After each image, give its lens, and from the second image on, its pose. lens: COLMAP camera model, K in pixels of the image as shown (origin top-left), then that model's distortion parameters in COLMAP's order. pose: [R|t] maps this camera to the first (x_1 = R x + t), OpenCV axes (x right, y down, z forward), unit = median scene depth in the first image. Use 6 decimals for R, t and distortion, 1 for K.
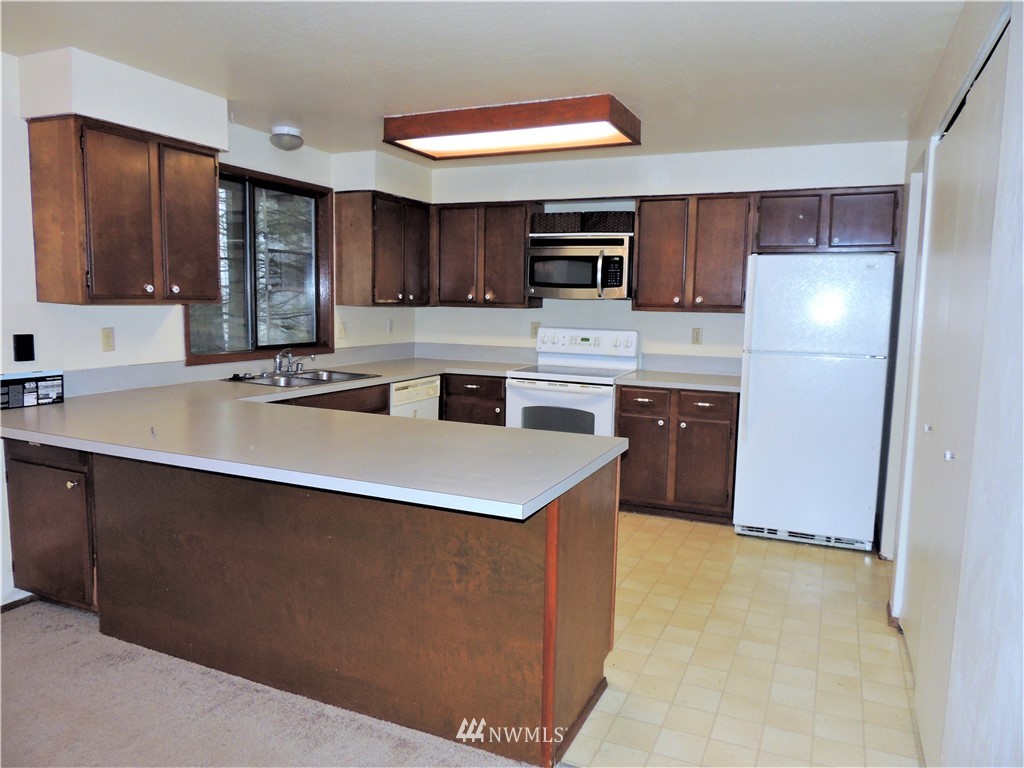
lens RADIAL K [[727.3, 0, 512.0], [0, 727.3, 384.0], [0, 0, 1]] dist [-0.020897, 0.007885]
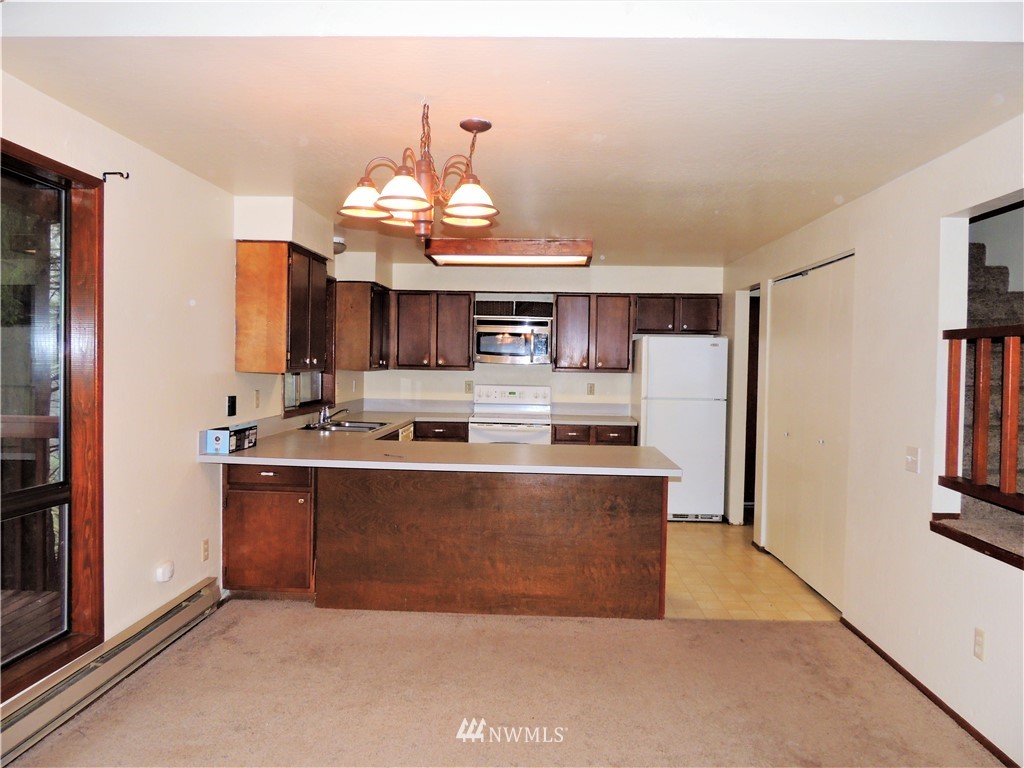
lens RADIAL K [[727.3, 0, 512.0], [0, 727.3, 384.0], [0, 0, 1]] dist [-0.020897, 0.007885]
pose [[0.929094, -0.015344, 0.369525, -0.447857], [0.043160, 0.996811, -0.067126, 0.014539], [-0.367317, 0.078315, 0.926793, -0.289923]]
